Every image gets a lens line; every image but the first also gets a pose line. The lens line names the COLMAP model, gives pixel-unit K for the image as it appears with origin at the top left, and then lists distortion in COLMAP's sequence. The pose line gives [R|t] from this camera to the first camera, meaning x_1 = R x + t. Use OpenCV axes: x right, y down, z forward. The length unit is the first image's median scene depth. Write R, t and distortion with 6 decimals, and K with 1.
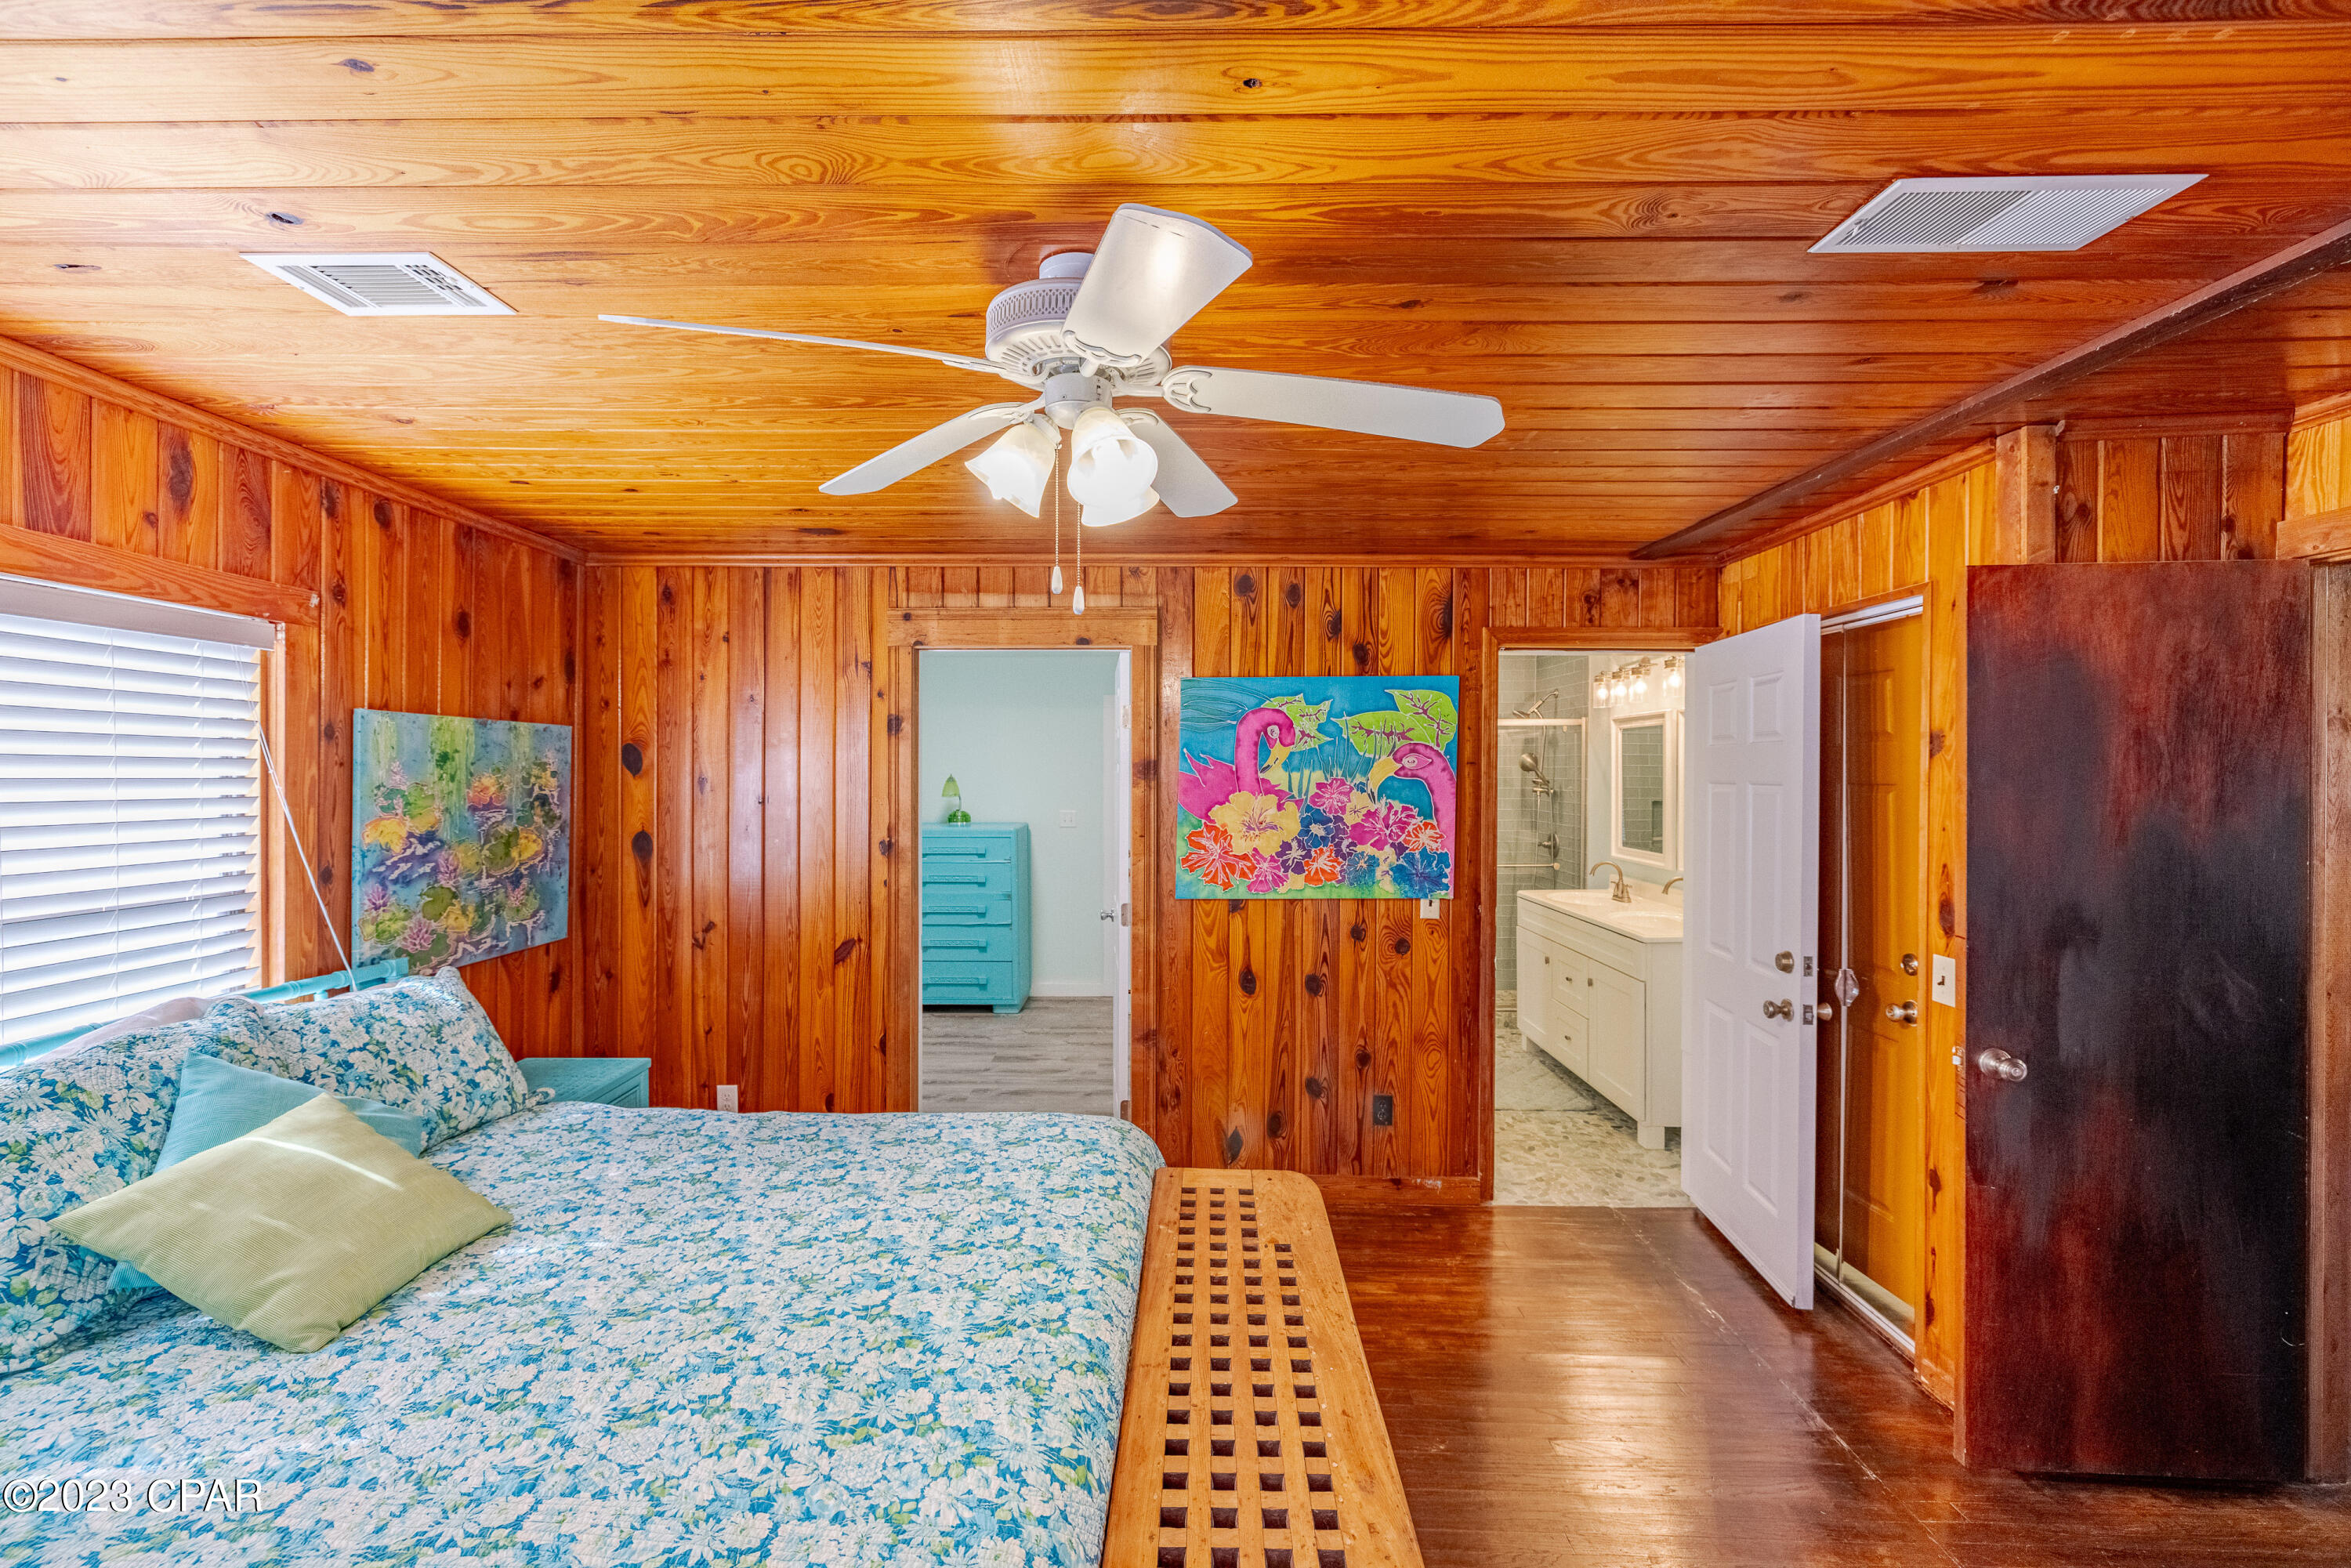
lens RADIAL K [[962.6, 0, 1168.7], [0, 962.6, 778.5], [0, 0, 1]] dist [0.001344, 0.000326]
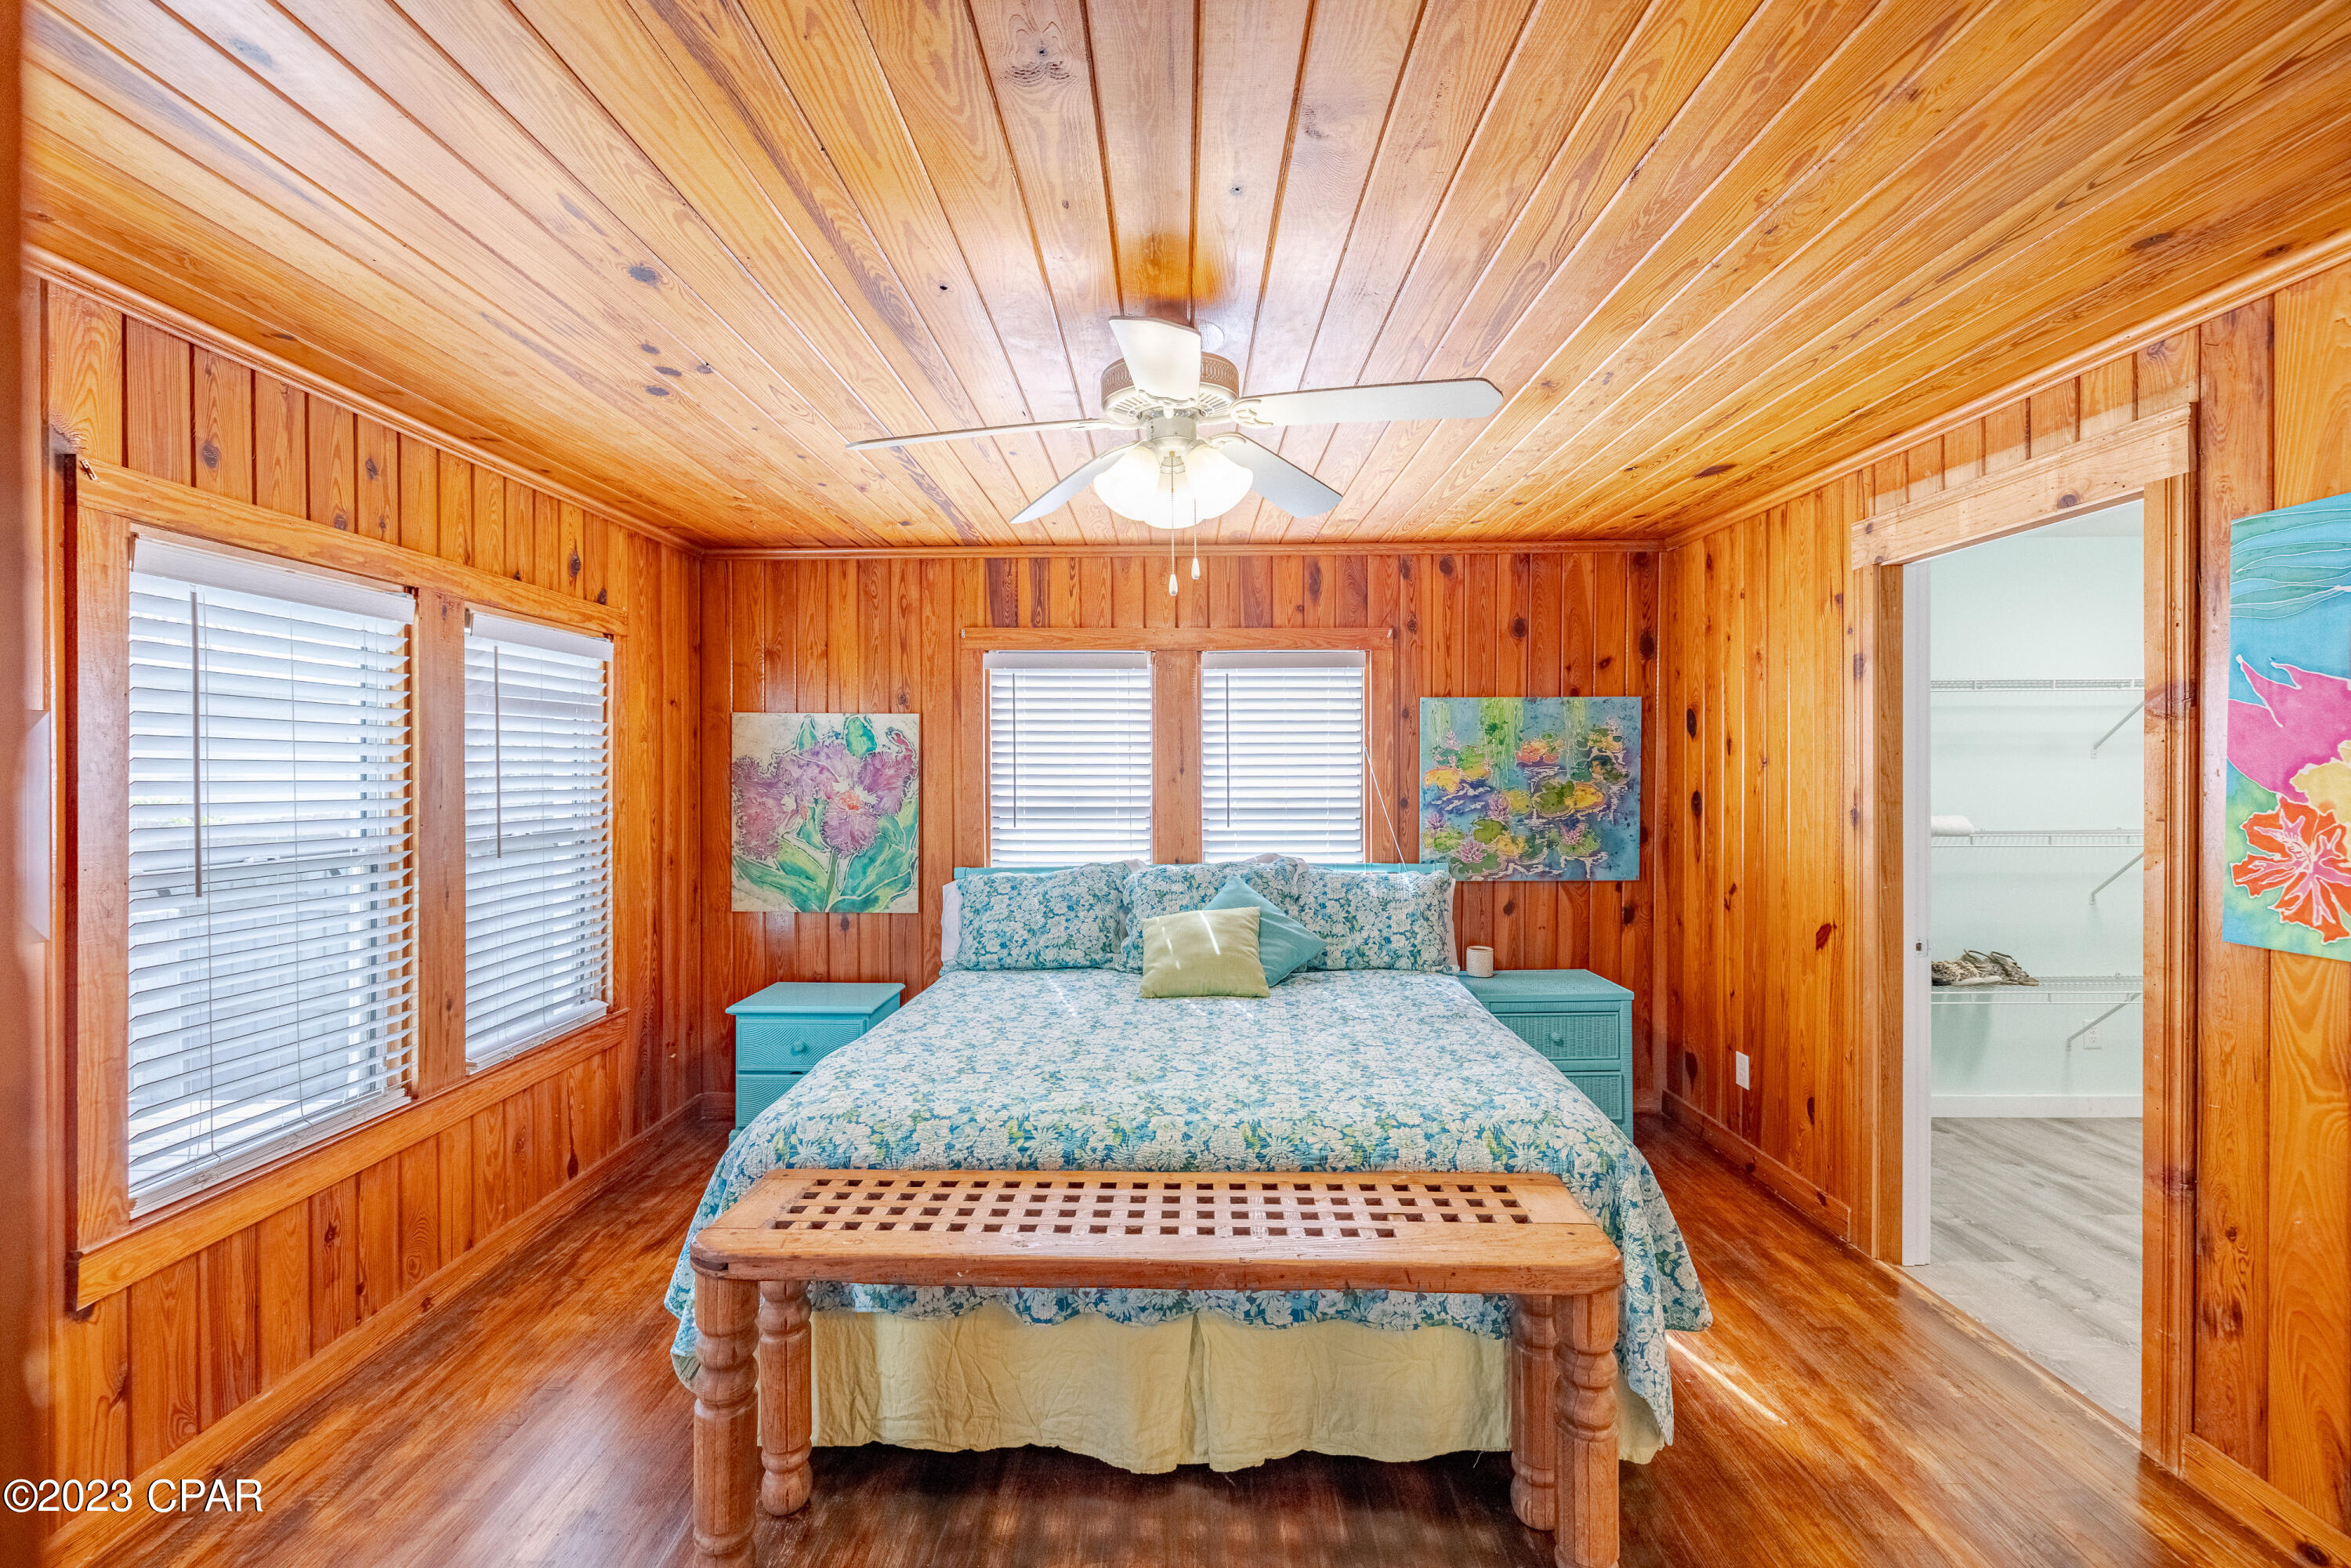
lens RADIAL K [[994.0, 0, 1167.5], [0, 994.0, 770.3], [0, 0, 1]] dist [-0.000246, -0.000208]
pose [[0.011925, 0.002728, -0.999925, 0.620407], [0.001487, 0.999995, 0.002746, 0.032677], [0.999928, -0.001520, 0.011921, 0.469821]]
